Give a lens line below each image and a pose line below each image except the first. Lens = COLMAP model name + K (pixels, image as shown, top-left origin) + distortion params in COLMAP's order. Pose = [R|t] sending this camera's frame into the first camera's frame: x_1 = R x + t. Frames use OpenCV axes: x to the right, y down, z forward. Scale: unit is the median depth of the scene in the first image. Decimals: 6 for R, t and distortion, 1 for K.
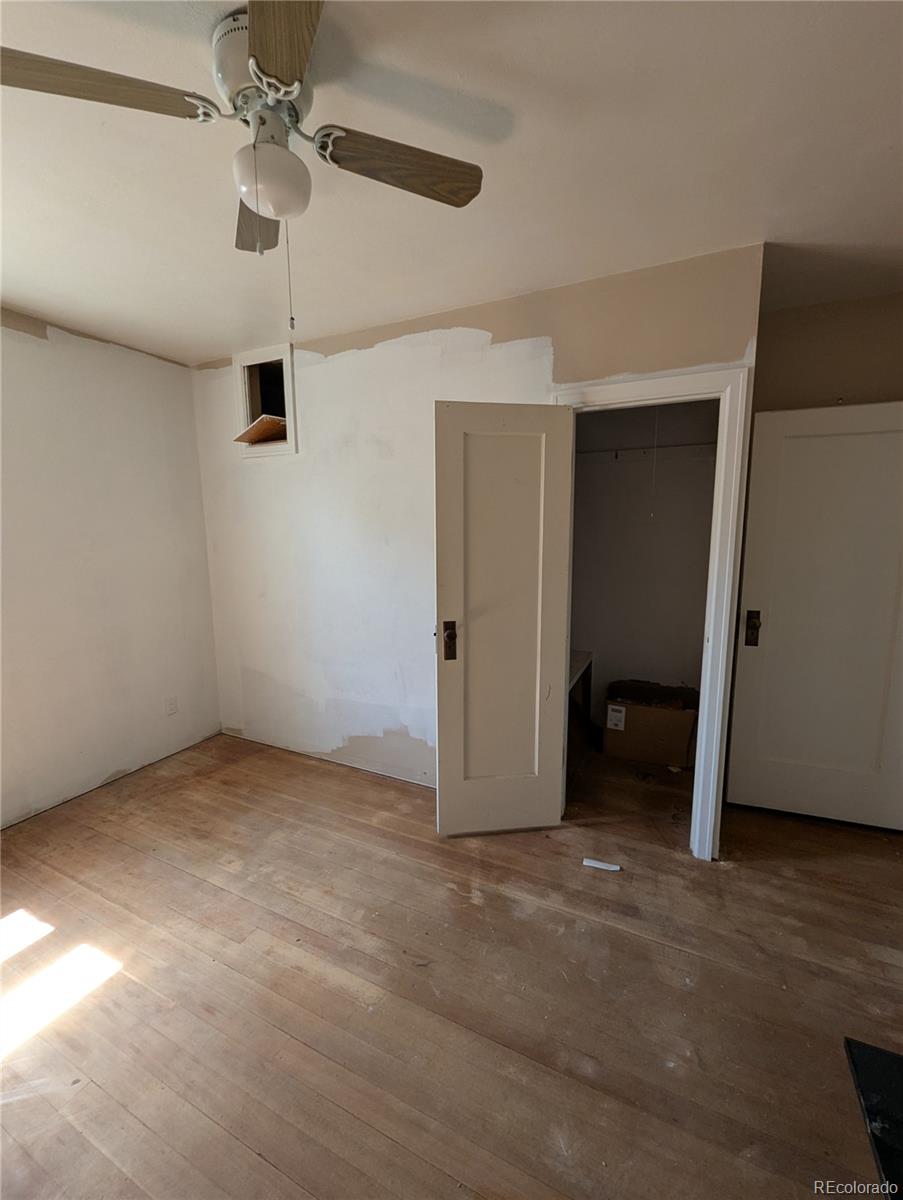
lens RADIAL K [[500.4, 0, 451.2], [0, 500.4, 598.5], [0, 0, 1]] dist [-0.000387, -0.000158]
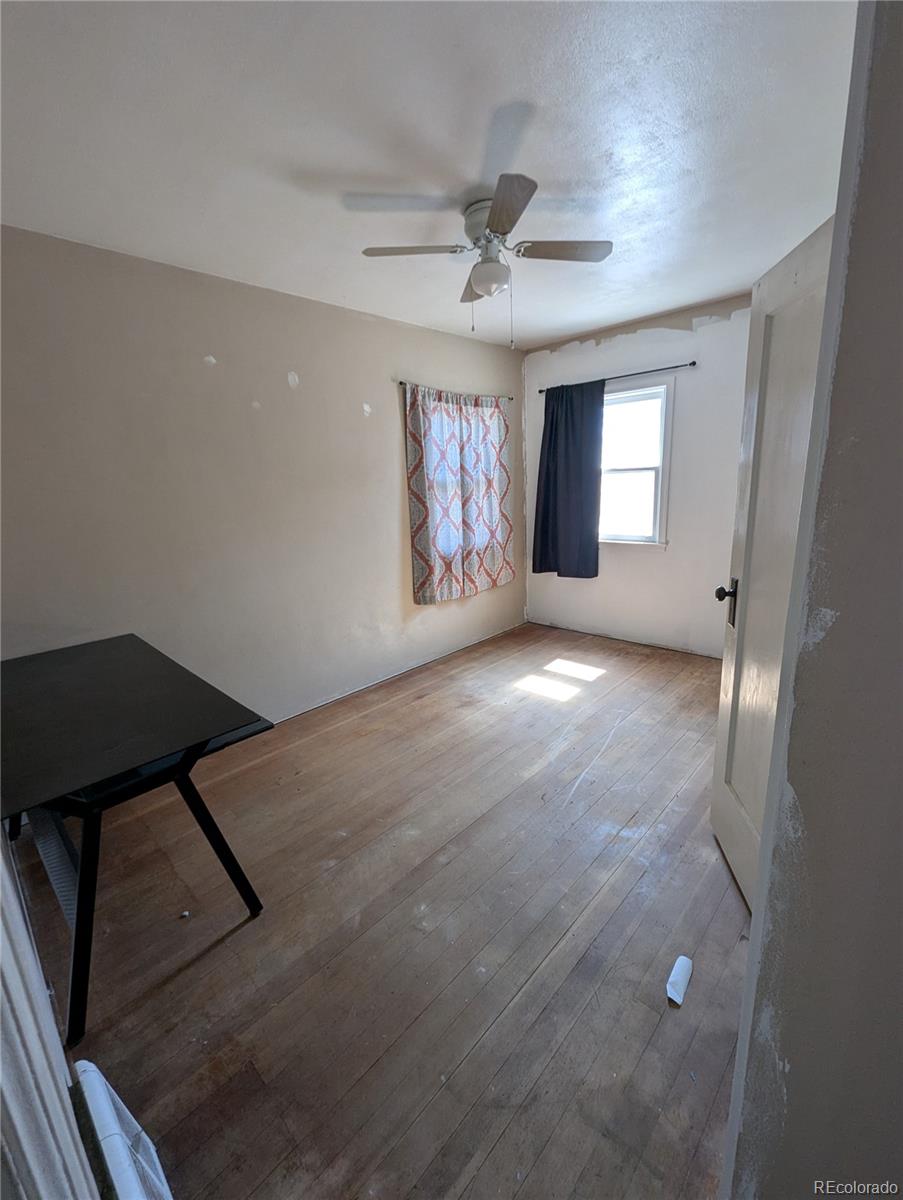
lens RADIAL K [[500.4, 0, 452.8], [0, 500.4, 599.4], [0, 0, 1]] dist [-0.000387, -0.000158]
pose [[-0.298057, 0.246975, -0.922044, 1.071721], [-0.096941, 0.953122, 0.286636, -0.127752], [0.949613, 0.174817, -0.260143, 0.981575]]
